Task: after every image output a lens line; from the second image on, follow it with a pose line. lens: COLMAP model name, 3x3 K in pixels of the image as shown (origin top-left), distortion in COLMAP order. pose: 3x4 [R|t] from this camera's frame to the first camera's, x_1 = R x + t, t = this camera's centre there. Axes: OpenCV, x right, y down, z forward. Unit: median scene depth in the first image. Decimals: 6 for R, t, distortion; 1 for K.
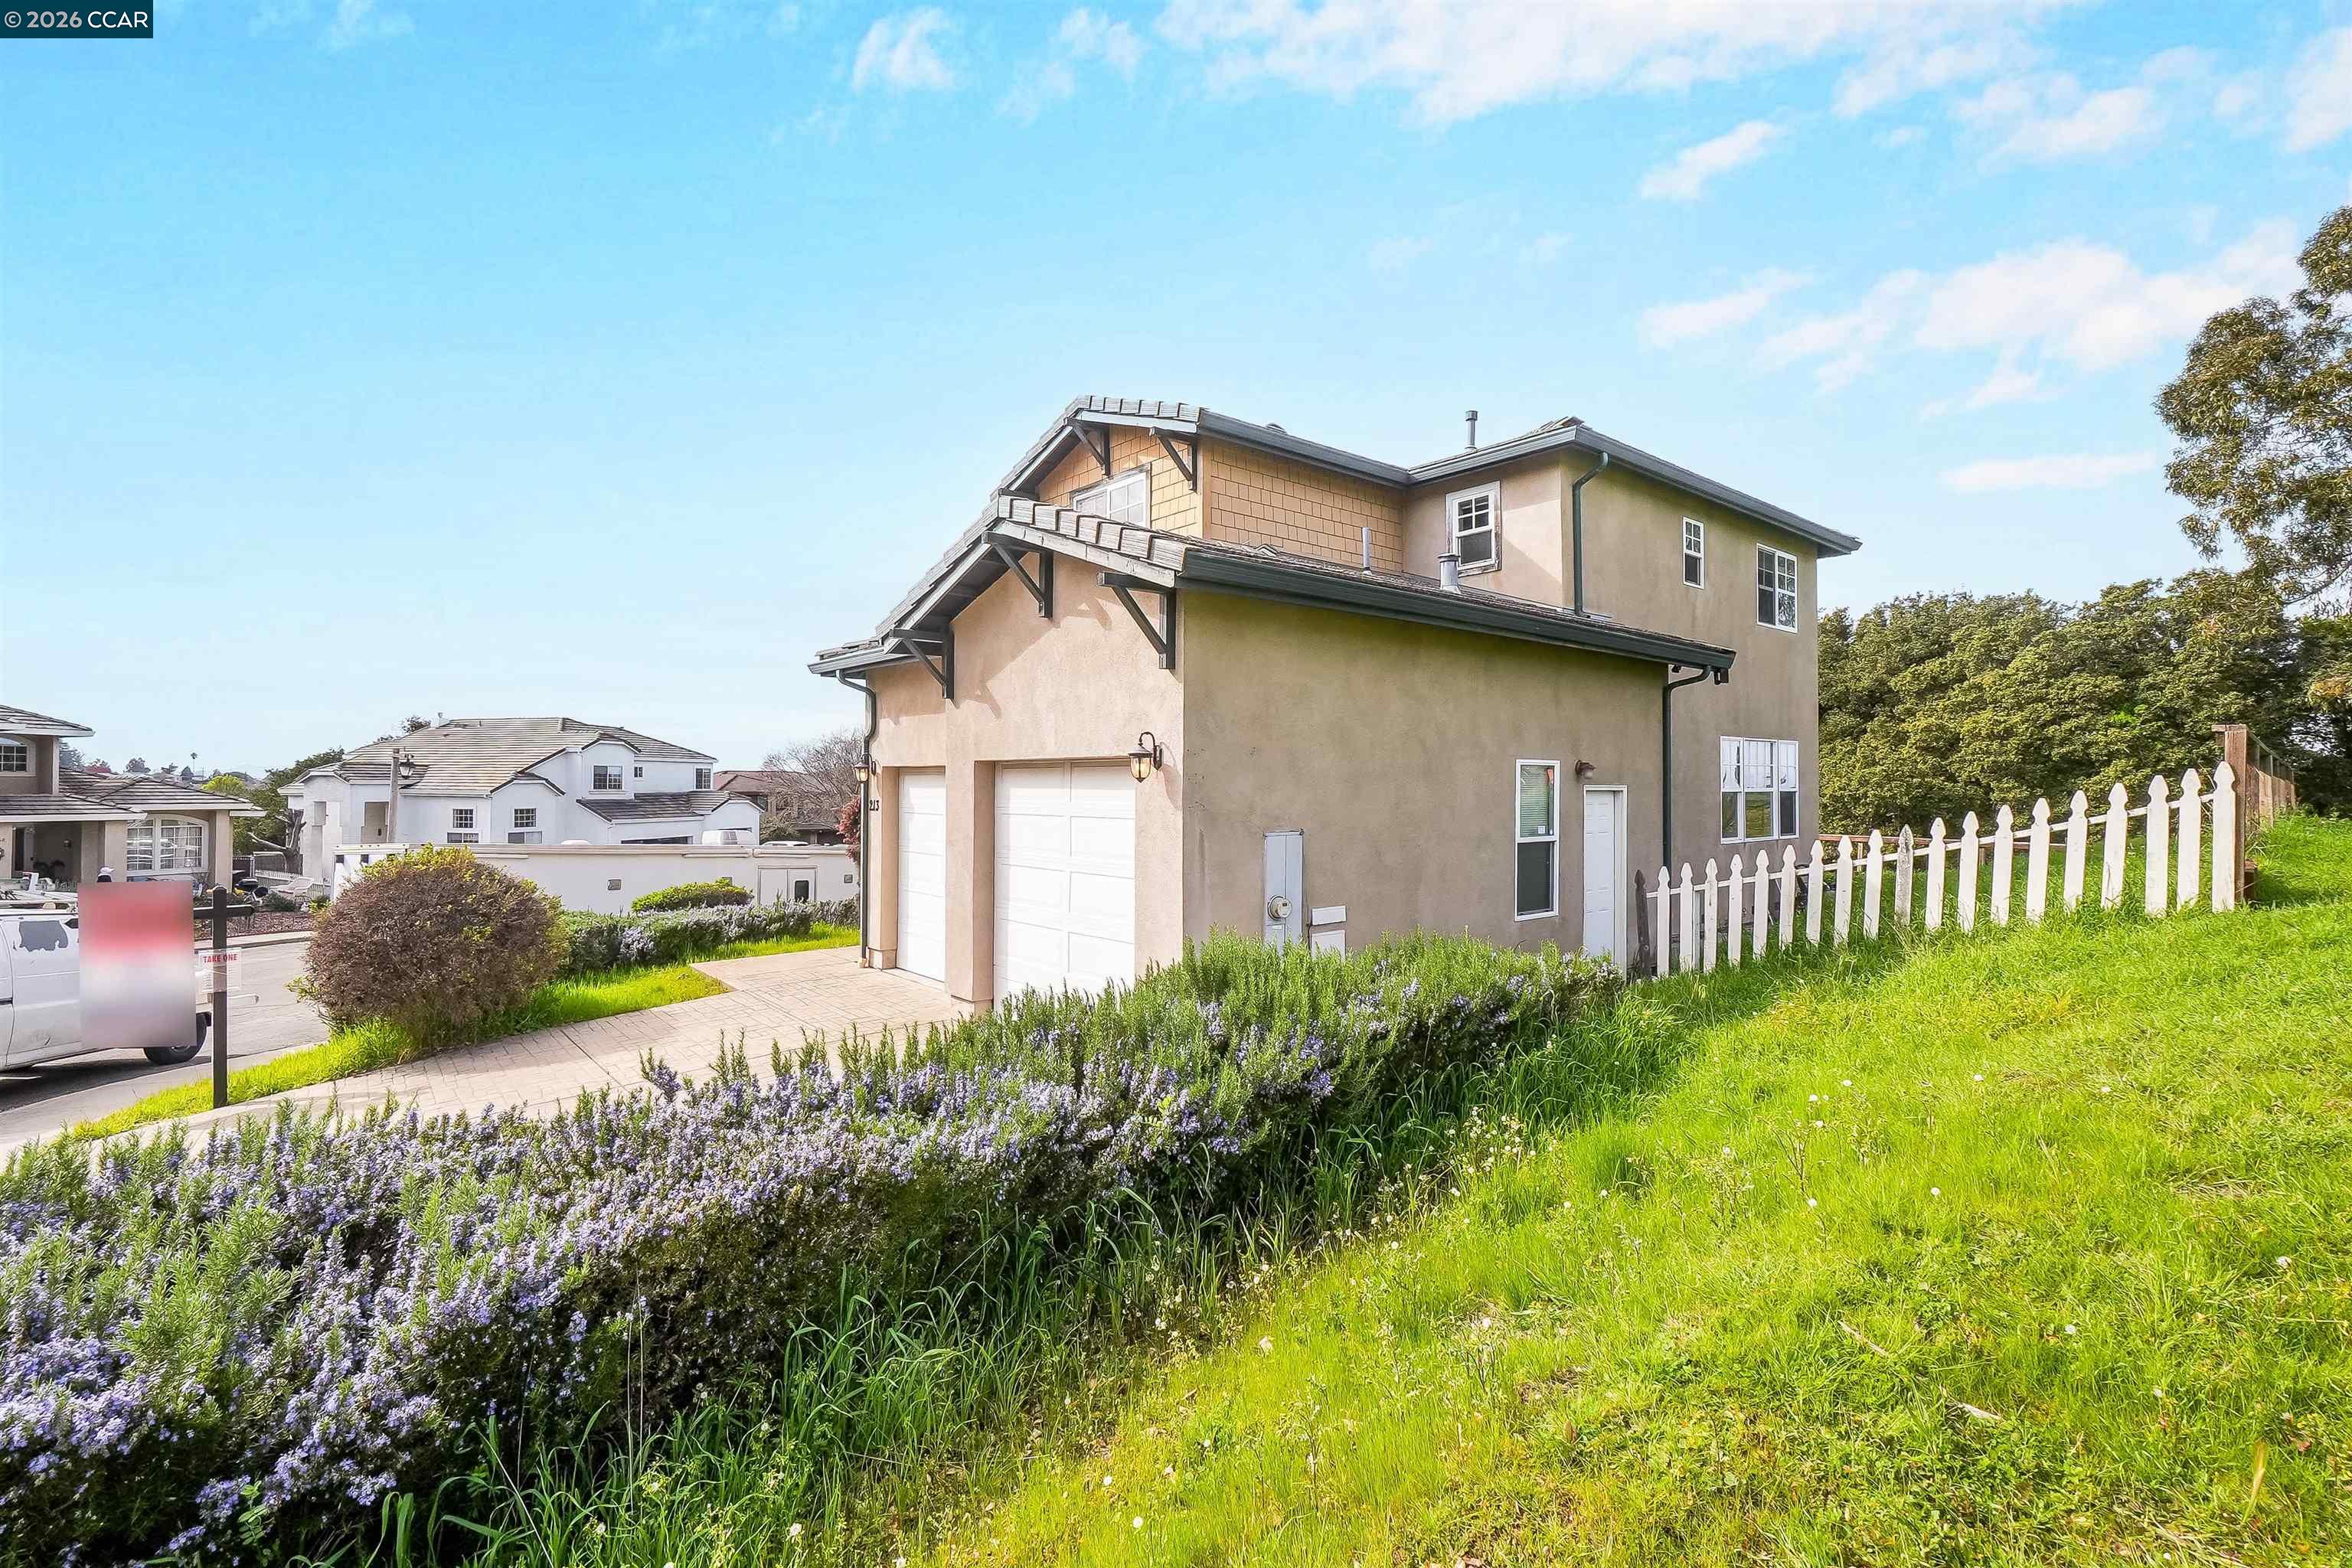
lens RADIAL K [[1067.0, 0, 1176.0], [0, 1067.0, 784.0], [0, 0, 1]] dist [0.000611, 0.000261]
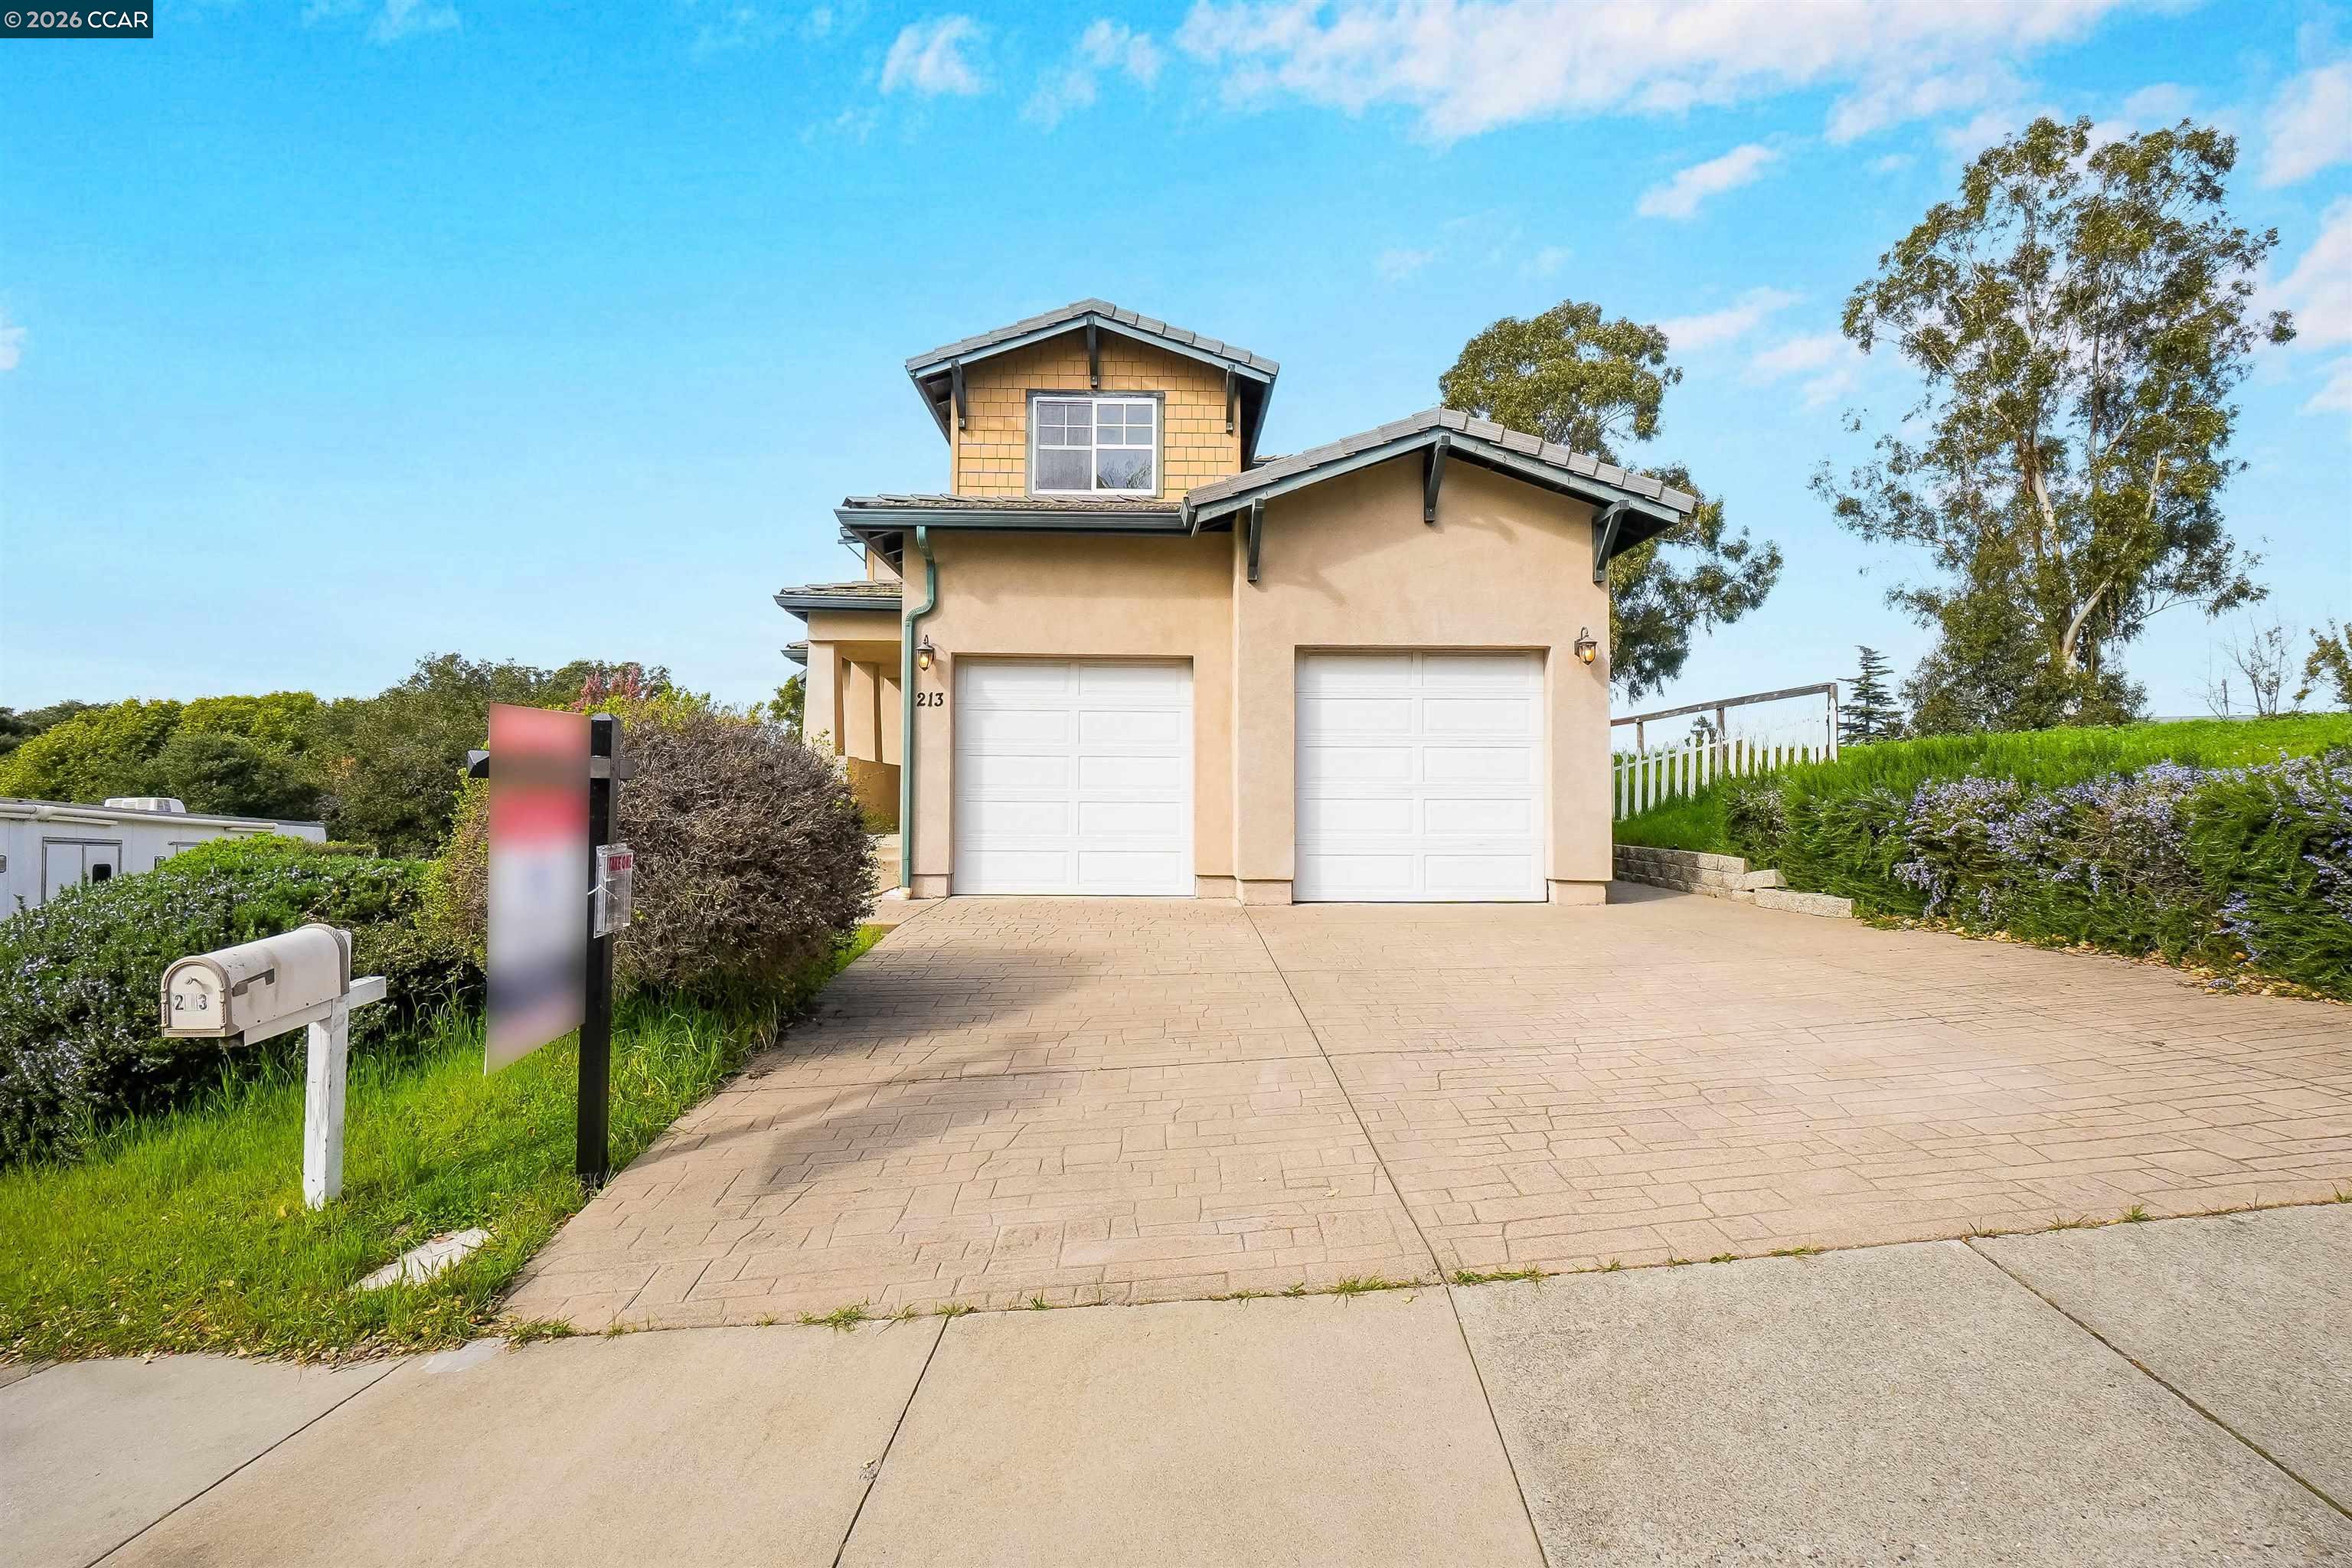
lens RADIAL K [[1023.3, 0, 1179.5], [0, 1023.3, 772.9], [0, 0, 1]] dist [0.001084, 0.000217]
pose [[0.622875, 0.019944, 0.782067, -0.754101], [-0.002812, 0.999726, -0.023255, 0.091613], [-0.782316, 0.012286, 0.622761, 0.350309]]
